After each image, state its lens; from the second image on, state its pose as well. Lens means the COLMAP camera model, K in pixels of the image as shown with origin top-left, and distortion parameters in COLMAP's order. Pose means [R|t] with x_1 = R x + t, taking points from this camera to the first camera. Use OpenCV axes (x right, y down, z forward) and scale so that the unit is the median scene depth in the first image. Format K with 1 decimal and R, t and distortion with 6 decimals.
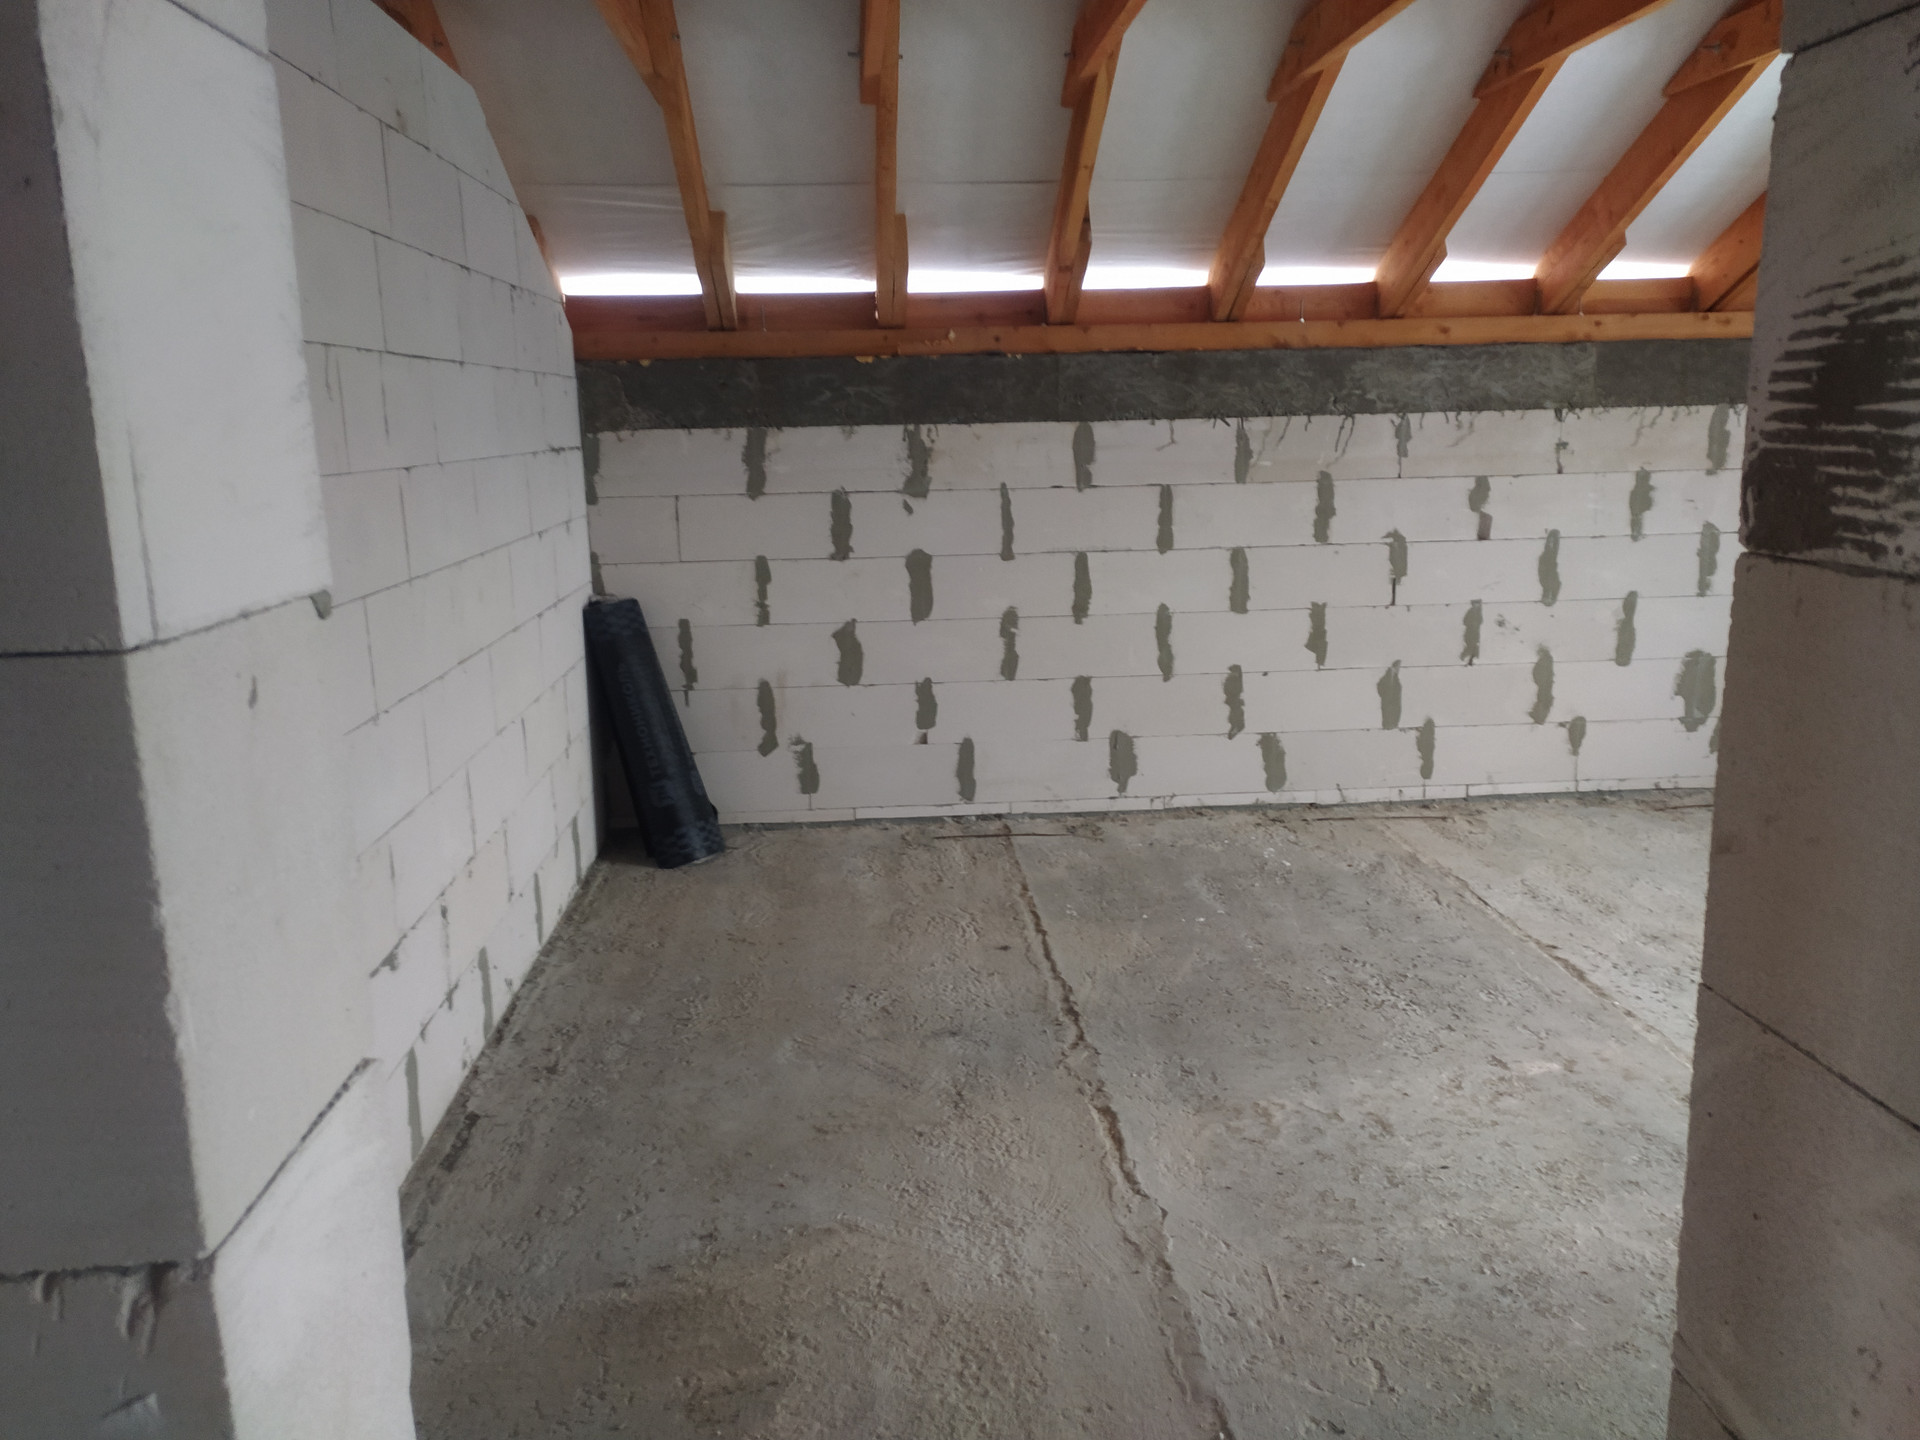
lens RADIAL K [[1416.5, 0, 971.0], [0, 1416.5, 712.2], [0, 0, 1]] dist [0.057663, -0.062071]
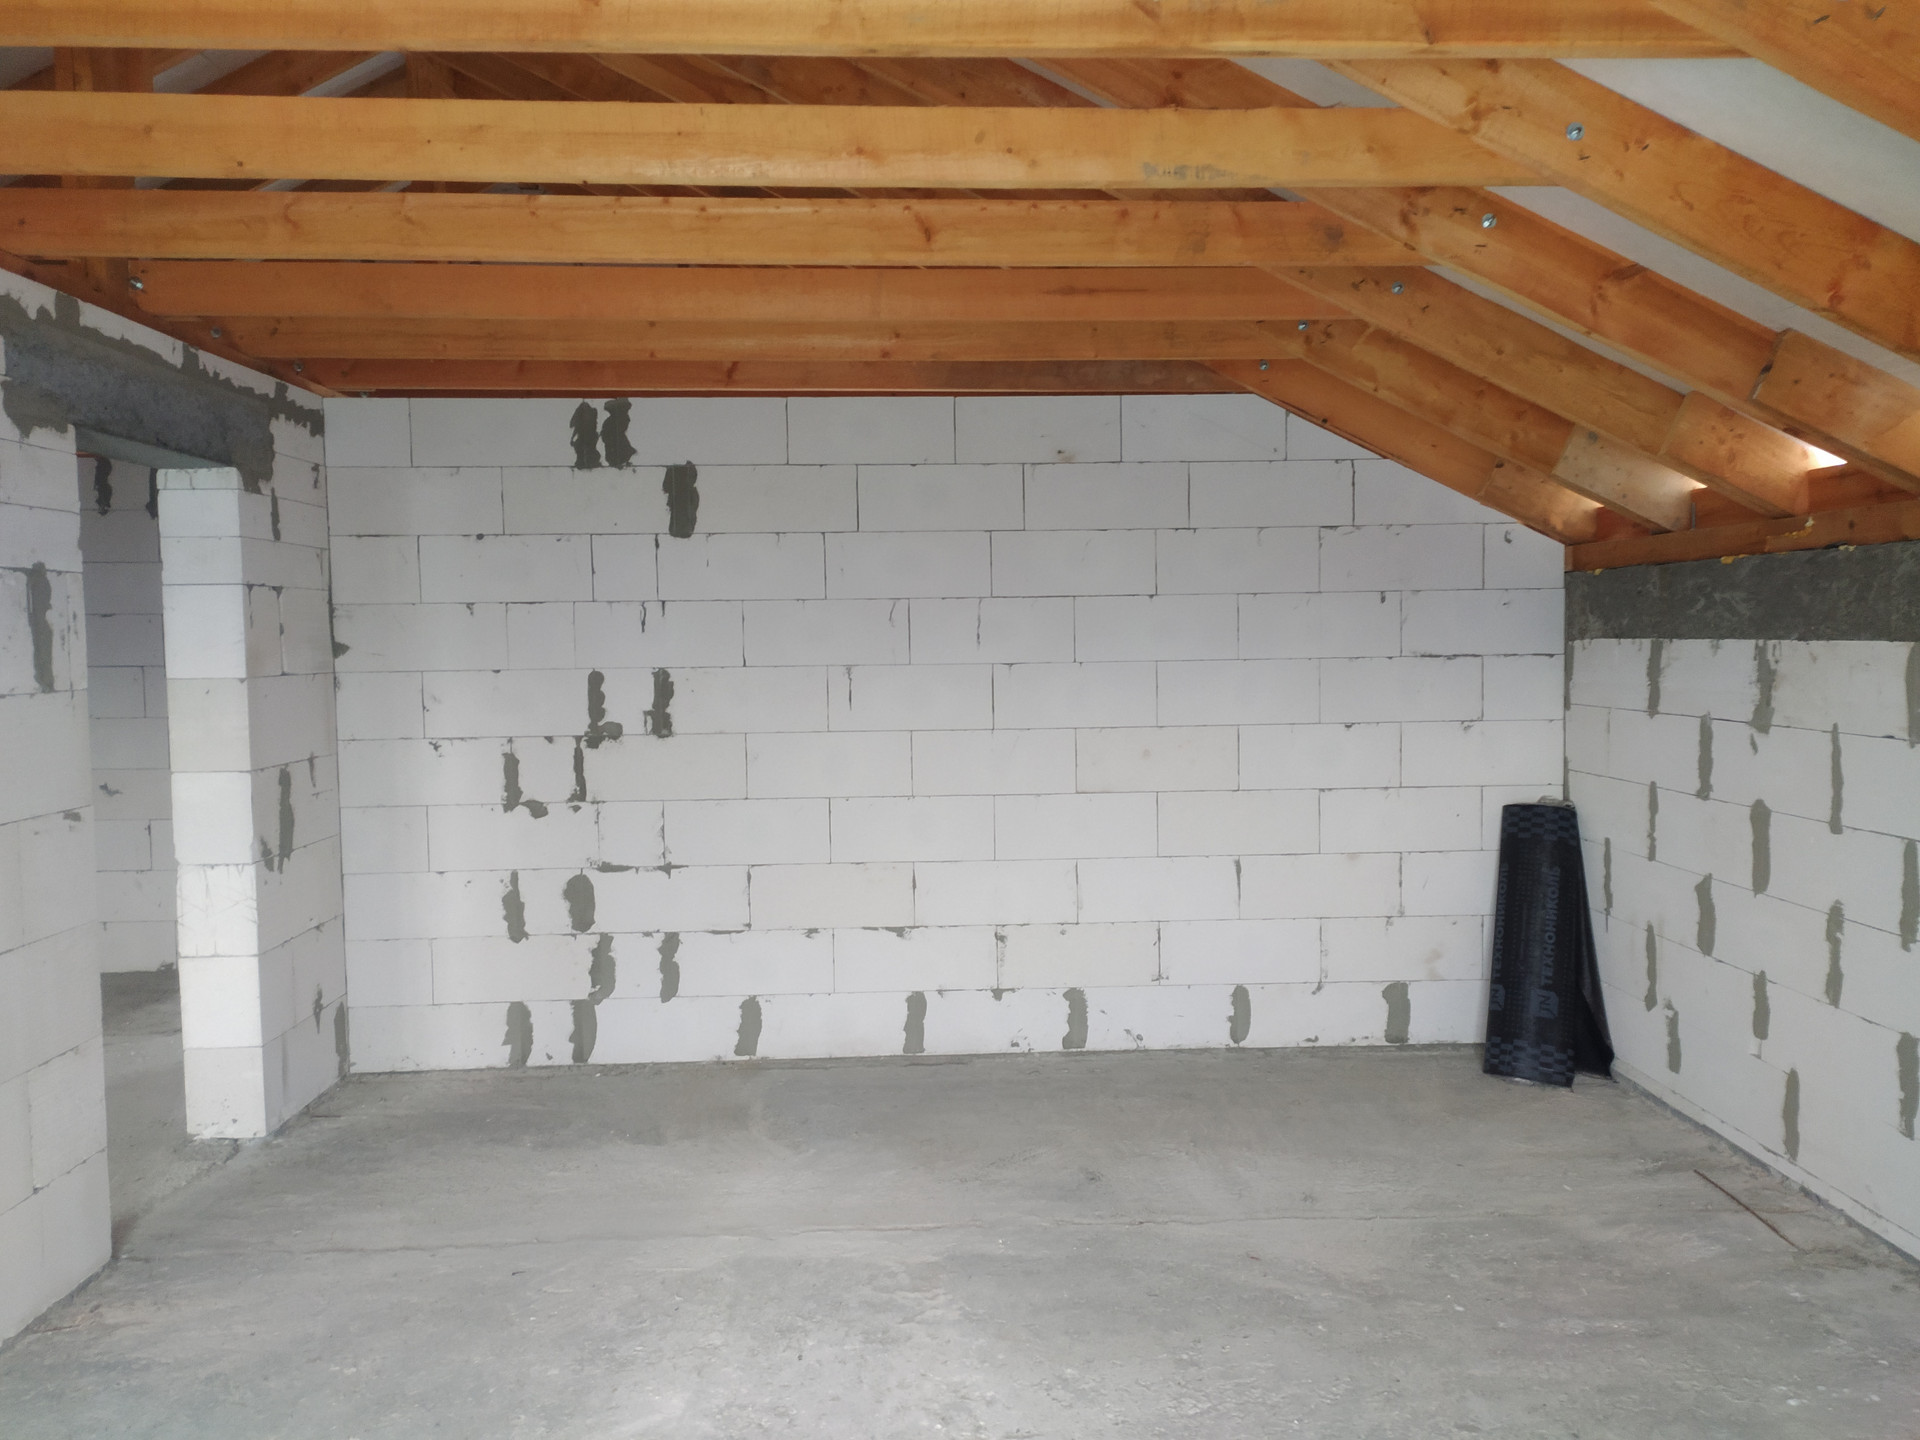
lens RADIAL K [[1439.4, 0, 952.9], [0, 1439.4, 711.1], [0, 0, 1]] dist [0.064003, -0.065481]
pose [[-0.041765, 0.075287, -0.996287, 0.752788], [-0.189386, 0.978483, 0.081881, -0.142139], [0.981014, 0.192102, -0.026608, 0.580699]]
